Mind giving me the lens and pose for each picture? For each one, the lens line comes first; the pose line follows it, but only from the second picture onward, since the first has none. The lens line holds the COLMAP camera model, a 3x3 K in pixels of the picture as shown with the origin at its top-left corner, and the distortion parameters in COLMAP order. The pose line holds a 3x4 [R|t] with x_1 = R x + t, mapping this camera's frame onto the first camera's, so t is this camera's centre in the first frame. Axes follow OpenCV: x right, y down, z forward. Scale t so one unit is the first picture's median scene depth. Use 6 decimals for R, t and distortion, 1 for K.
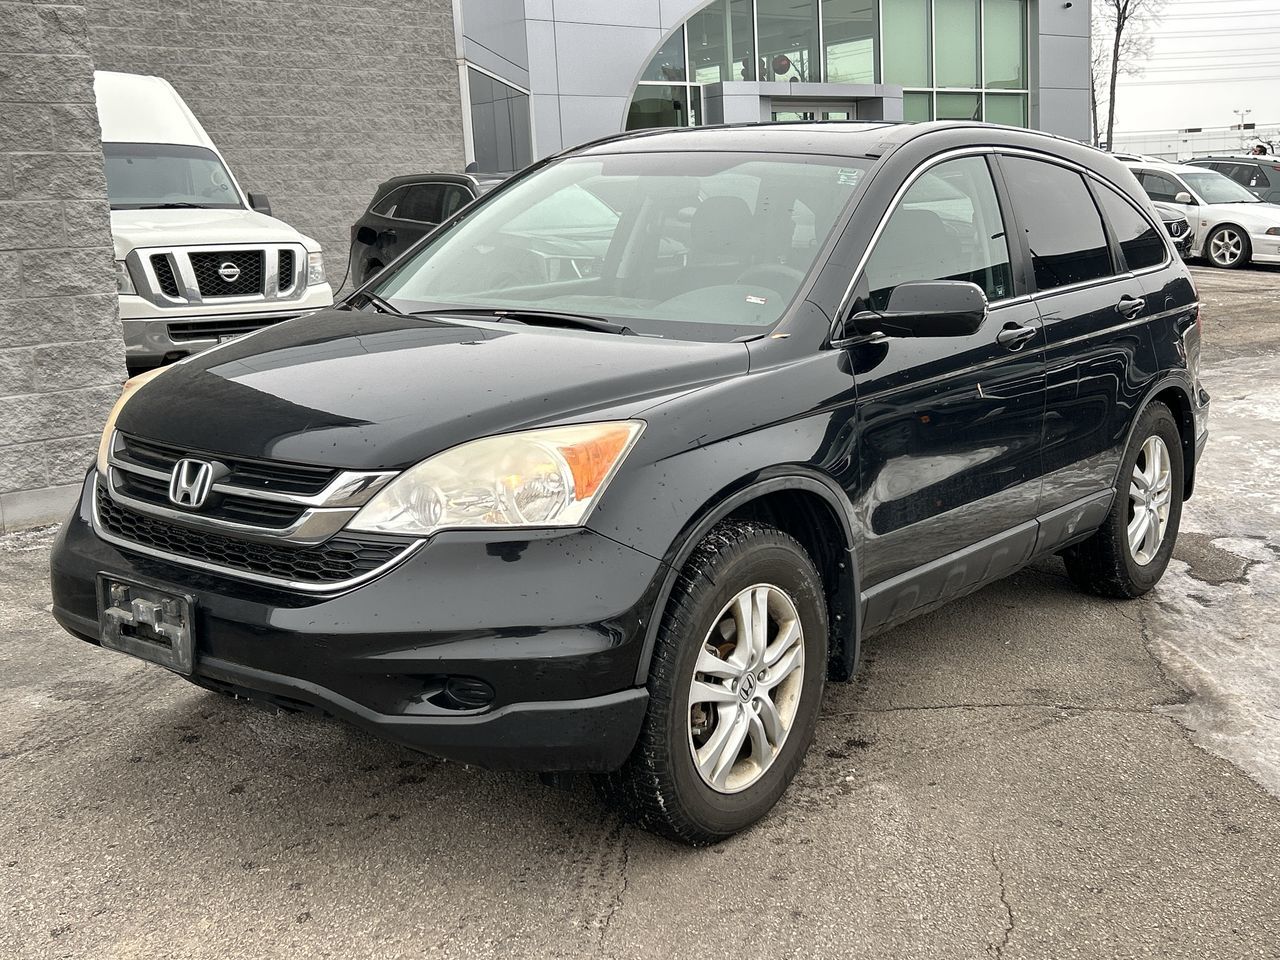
lens RADIAL K [[1539.7, 0, 663.0], [0, 1539.7, 476.9], [0, 0, 1]] dist [0.044232, 0.000000]
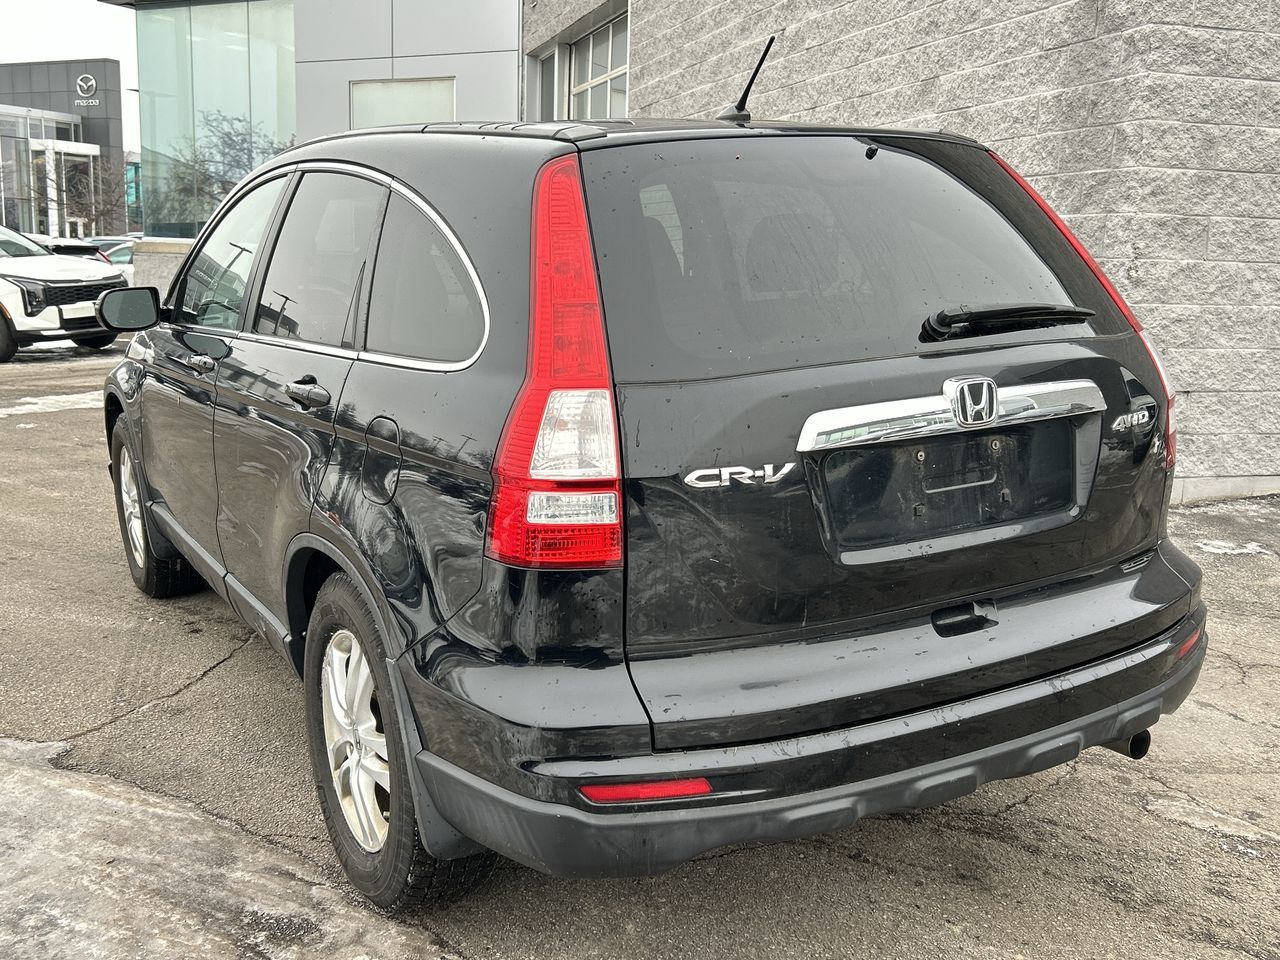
lens RADIAL K [[1293.1, 0, 617.8], [0, 1293.1, 482.0], [0, 0, 1]] dist [0.033250, 0.000000]
pose [[-0.410316, 0.192032, -0.891496, 1.181230], [-0.154947, 0.948683, 0.275666, -0.391659], [0.898684, 0.251245, -0.359505, 2.108030]]
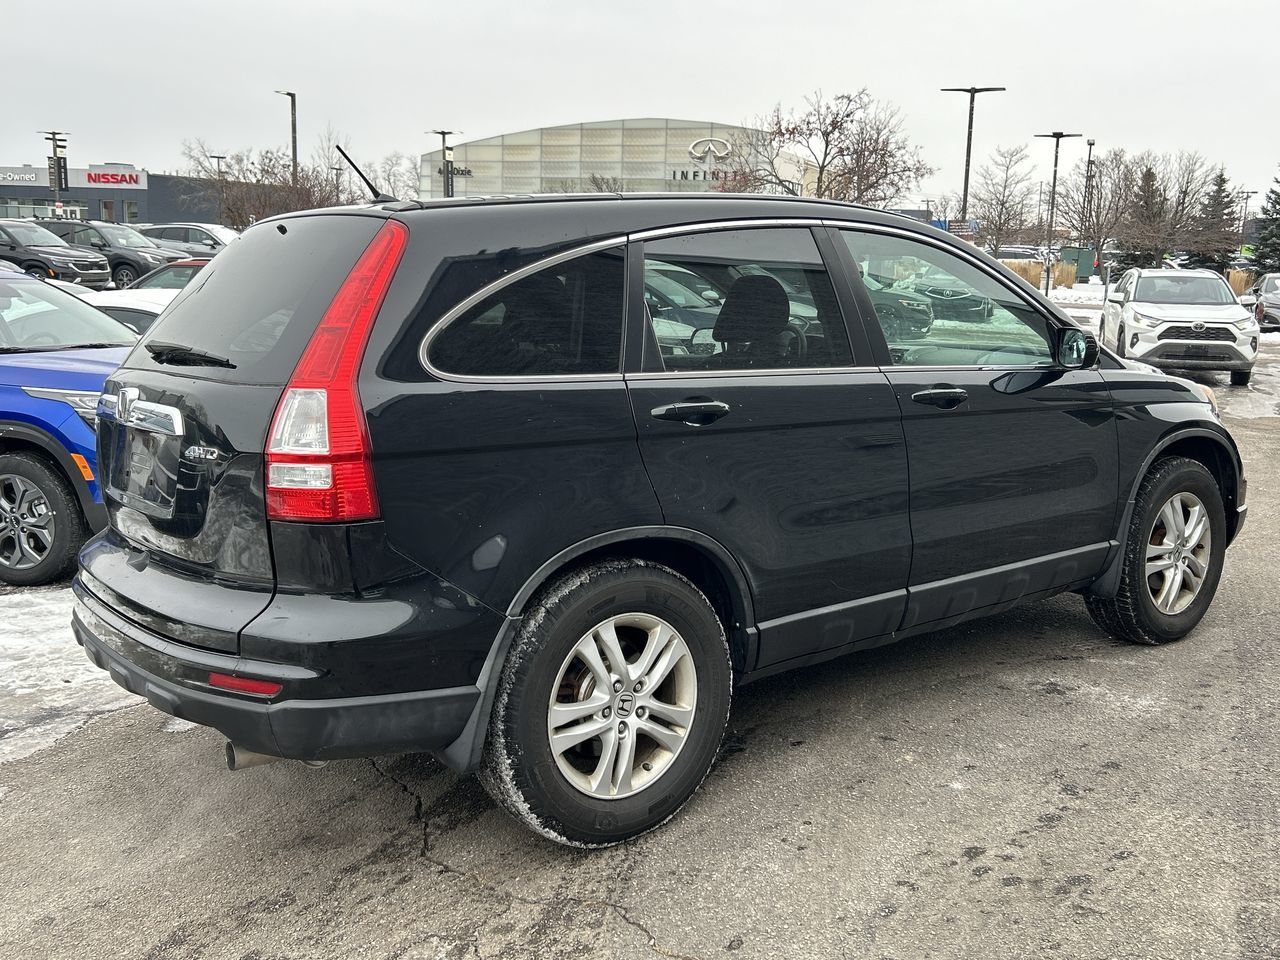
lens RADIAL K [[1198.3, 0, 654.4], [0, 1198.3, 481.0], [0, 0, 1]] dist [0.037784, 0.000000]
pose [[-0.963980, -0.033795, 0.263821, -0.153136], [0.057500, 0.941961, 0.330761, -0.498003], [-0.259687, 0.334017, -0.906088, 2.767676]]
